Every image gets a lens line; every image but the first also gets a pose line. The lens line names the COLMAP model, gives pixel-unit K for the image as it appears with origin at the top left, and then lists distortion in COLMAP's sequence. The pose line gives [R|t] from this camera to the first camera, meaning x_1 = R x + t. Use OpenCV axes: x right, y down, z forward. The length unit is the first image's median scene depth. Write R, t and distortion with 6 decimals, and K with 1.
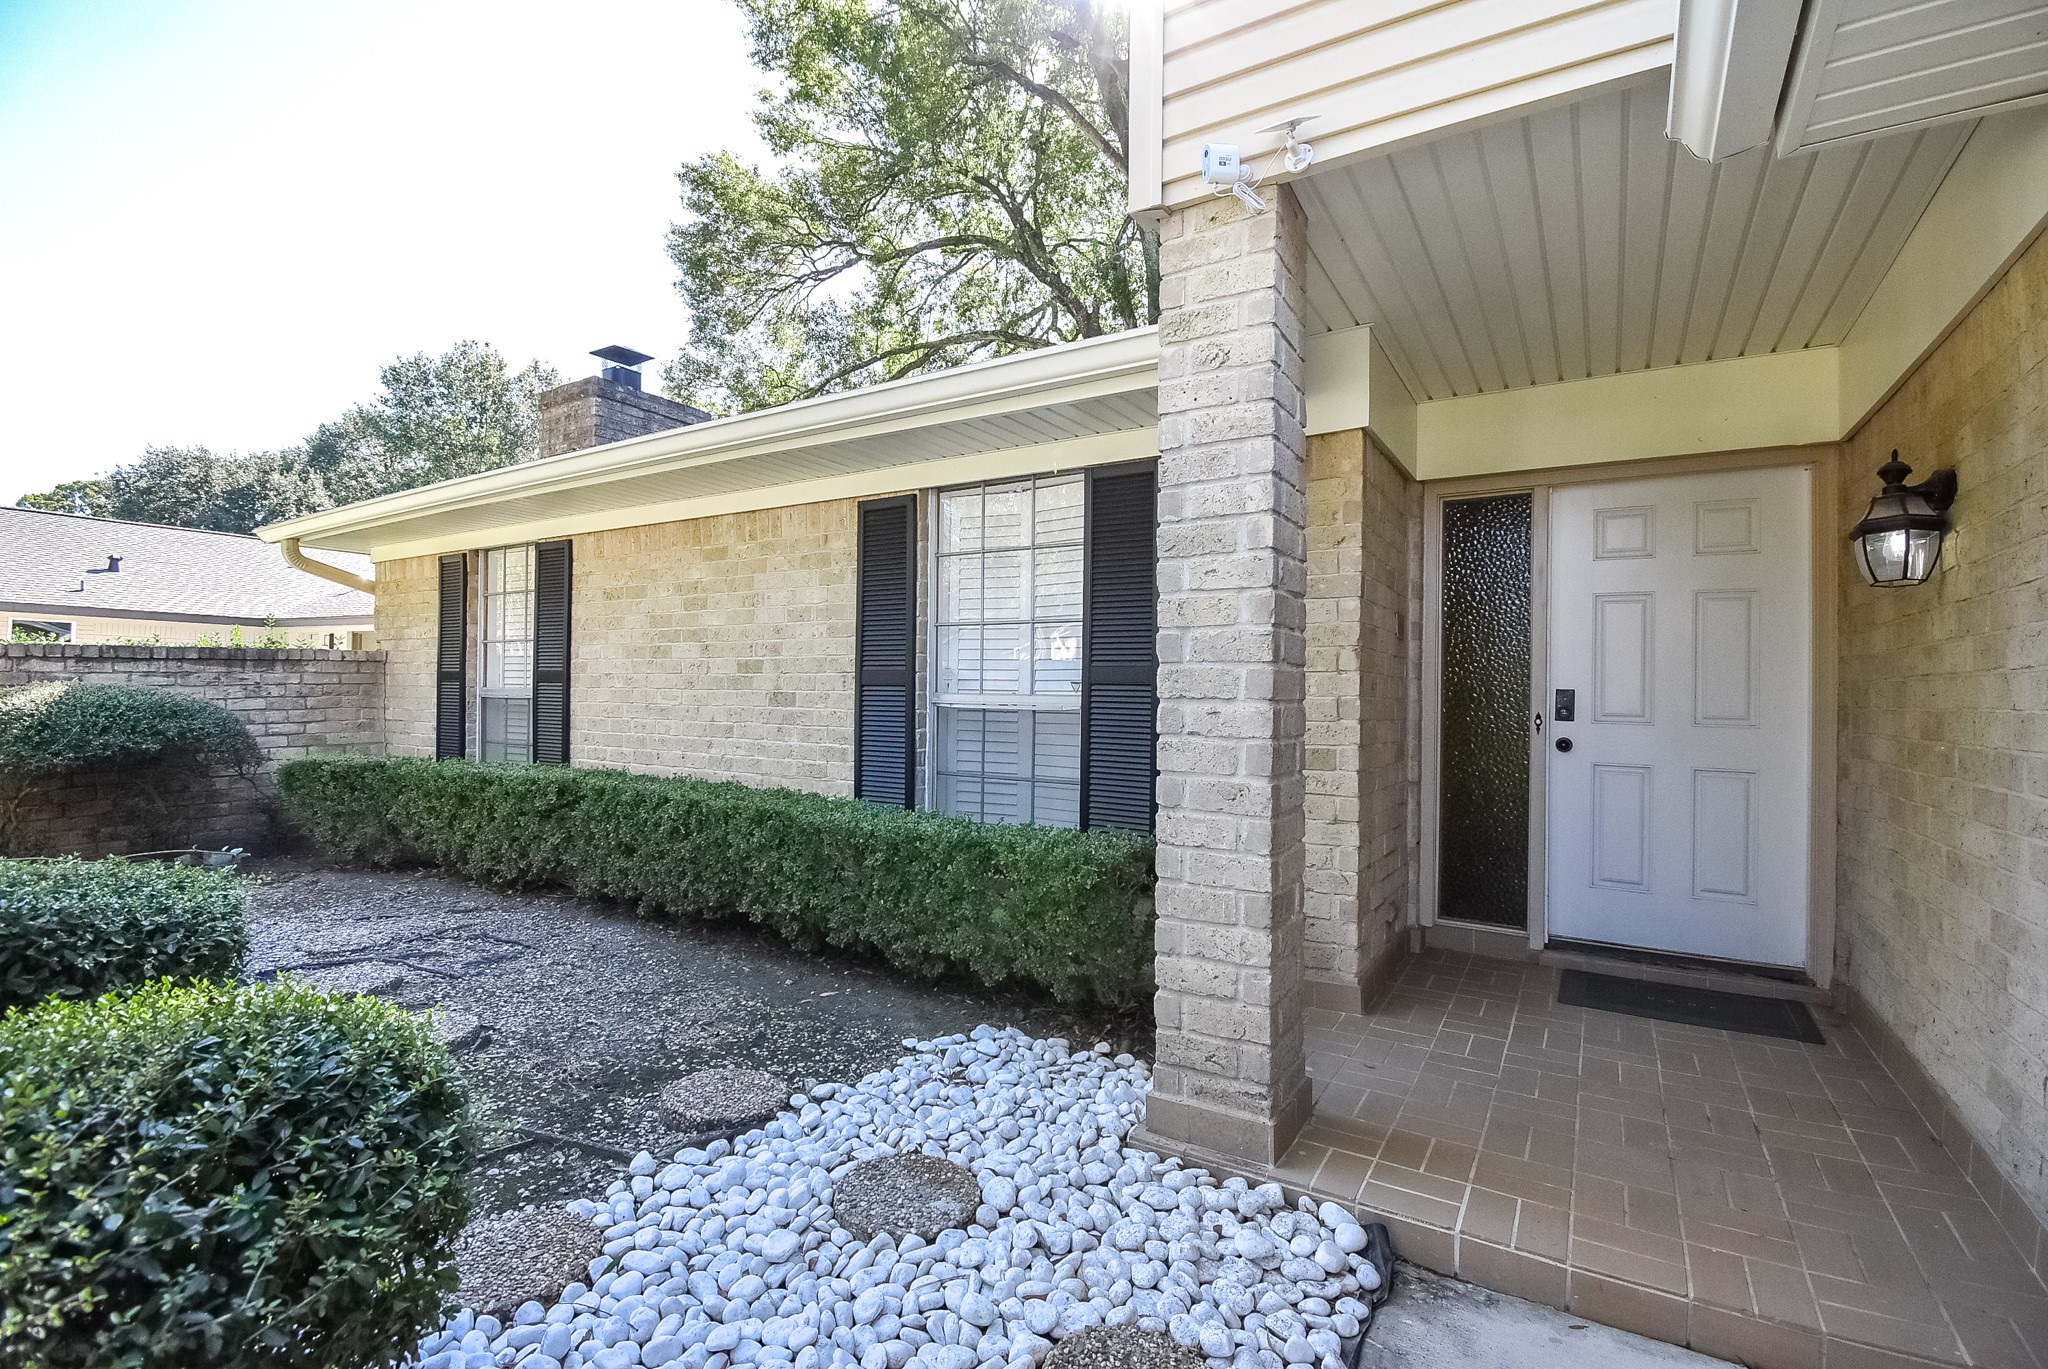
lens RADIAL K [[913.1, 0, 1021.0], [0, 913.1, 679.8], [0, 0, 1]] dist [-0.002655, -0.001896]
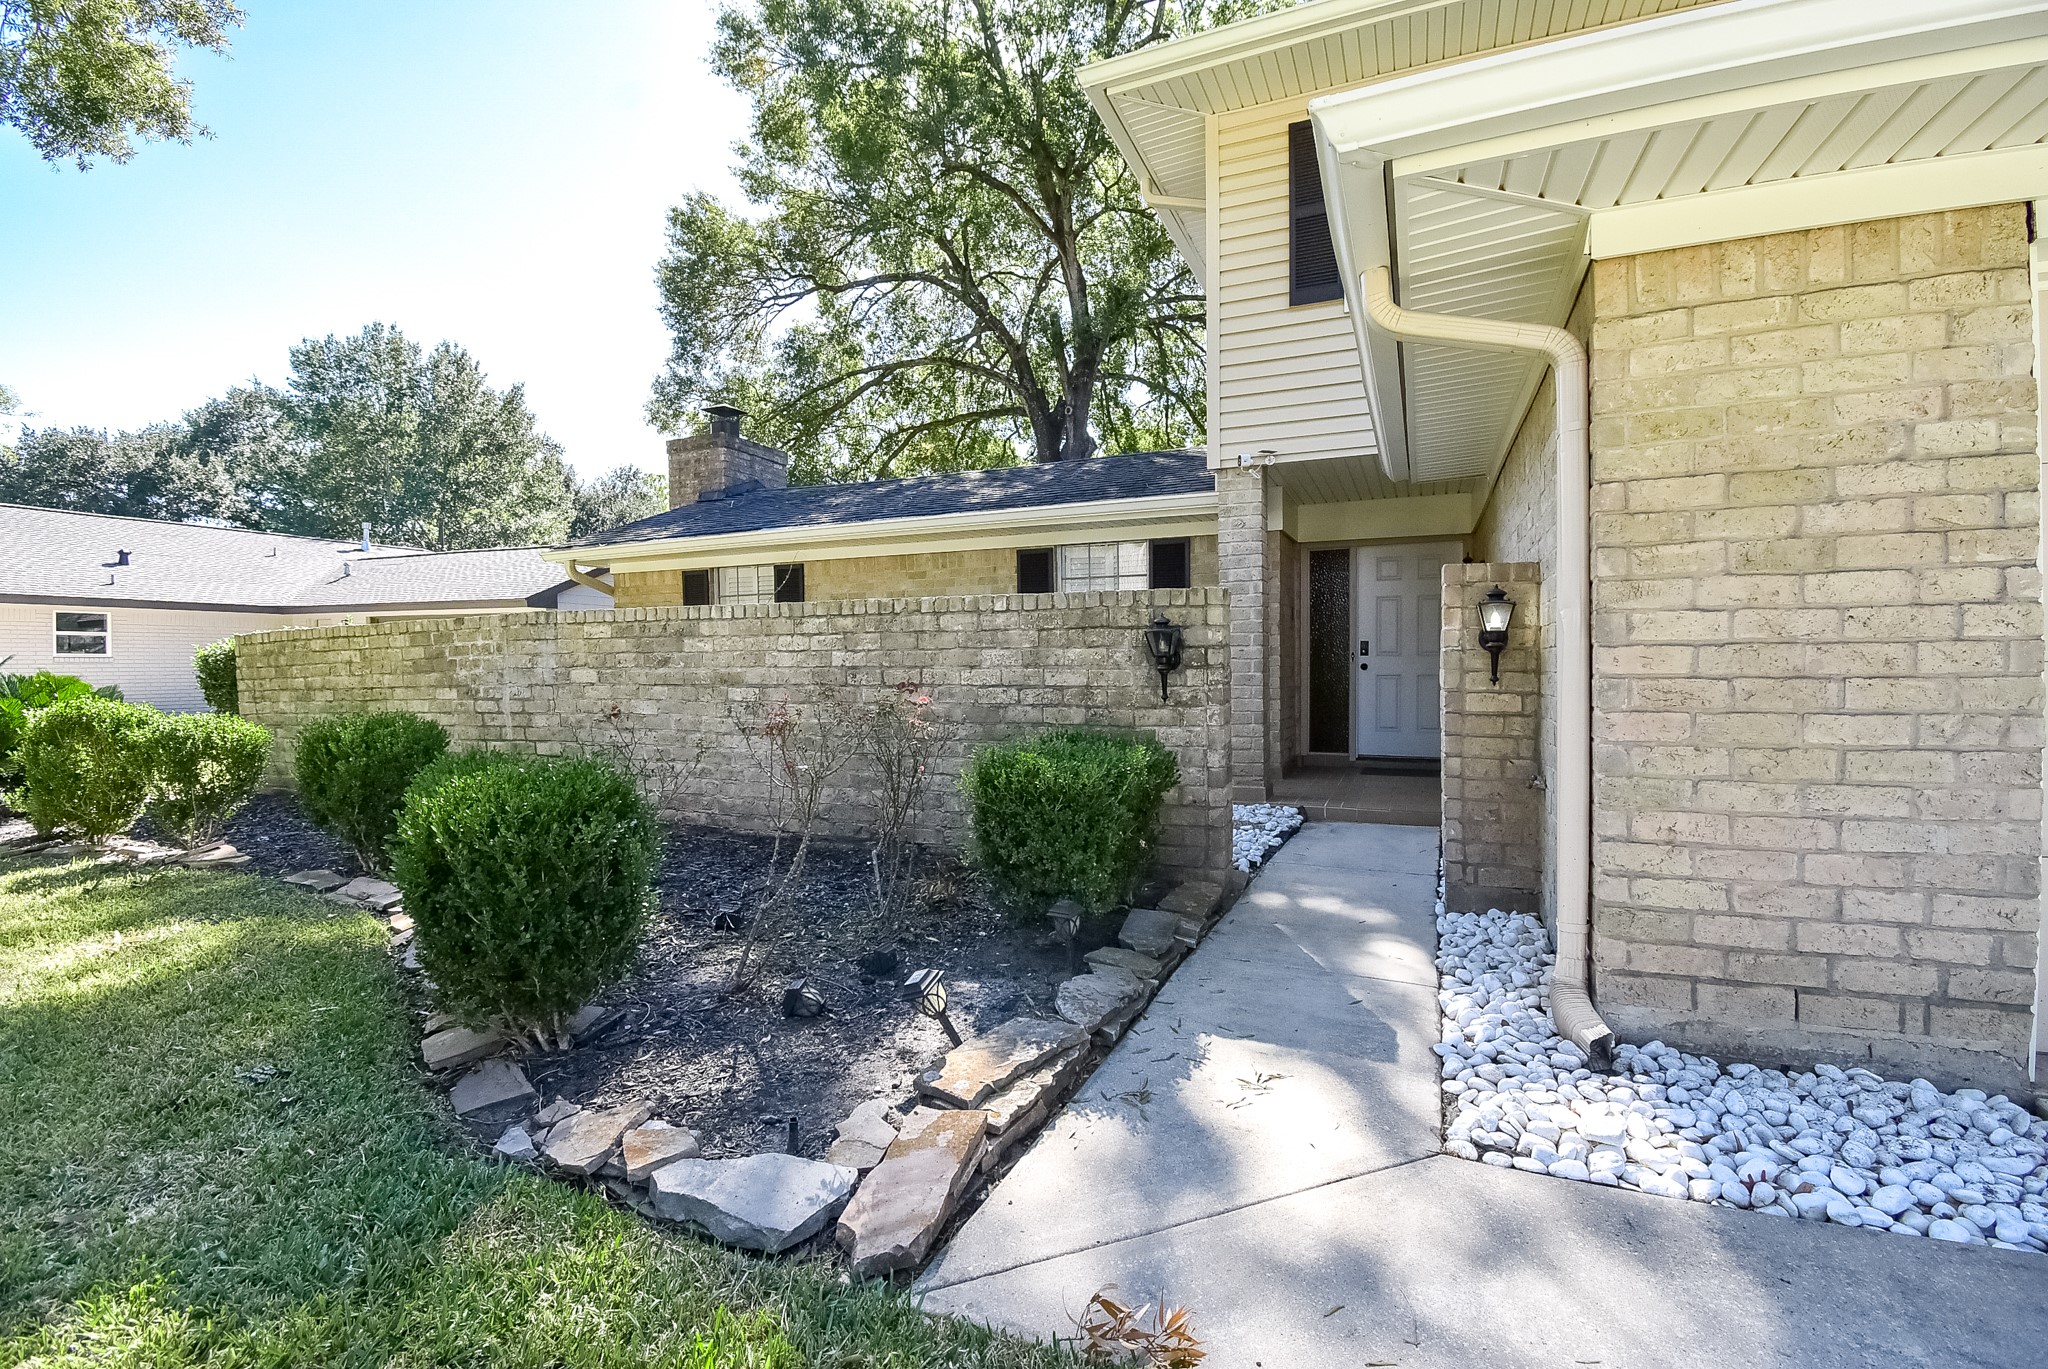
lens RADIAL K [[913.1, 0, 1022.6], [0, 913.1, 684.0], [0, 0, 1]] dist [-0.002655, -0.001896]
pose [[0.988288, -0.027713, 0.150061, -0.120314], [0.021960, 0.998964, 0.039859, 0.001795], [-0.151010, -0.036097, 0.987873, -0.230495]]
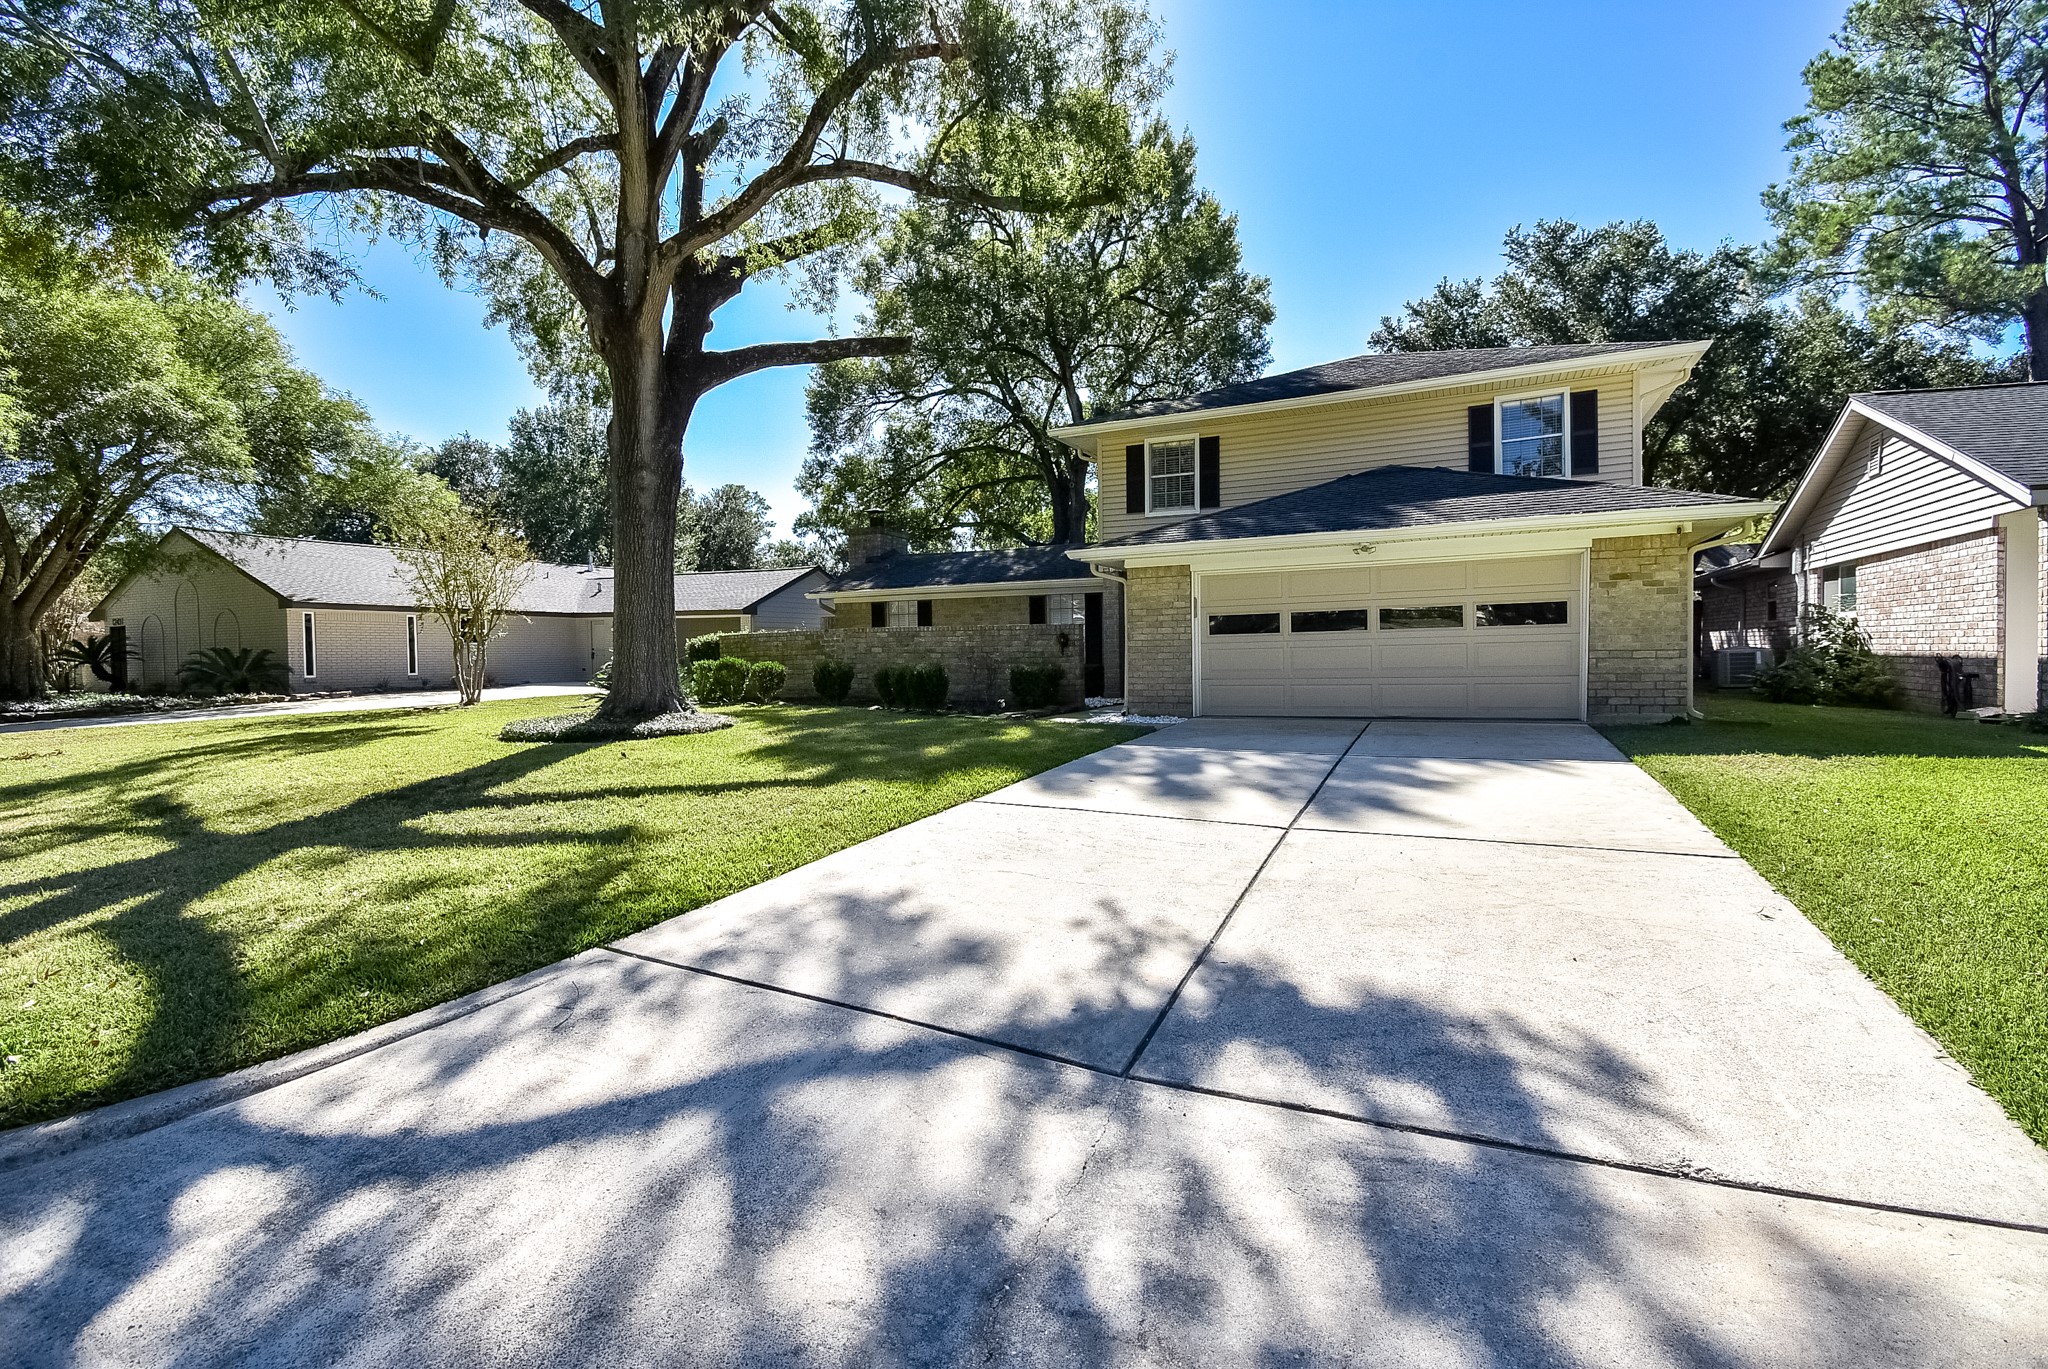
lens RADIAL K [[913.1, 0, 1024.6], [0, 913.1, 677.8], [0, 0, 1]] dist [-0.002655, -0.001896]
pose [[0.993333, -0.031013, 0.111026, -0.182474], [0.025820, 0.998518, 0.047909, -0.004589], [-0.112347, -0.044723, 0.992662, -0.878414]]
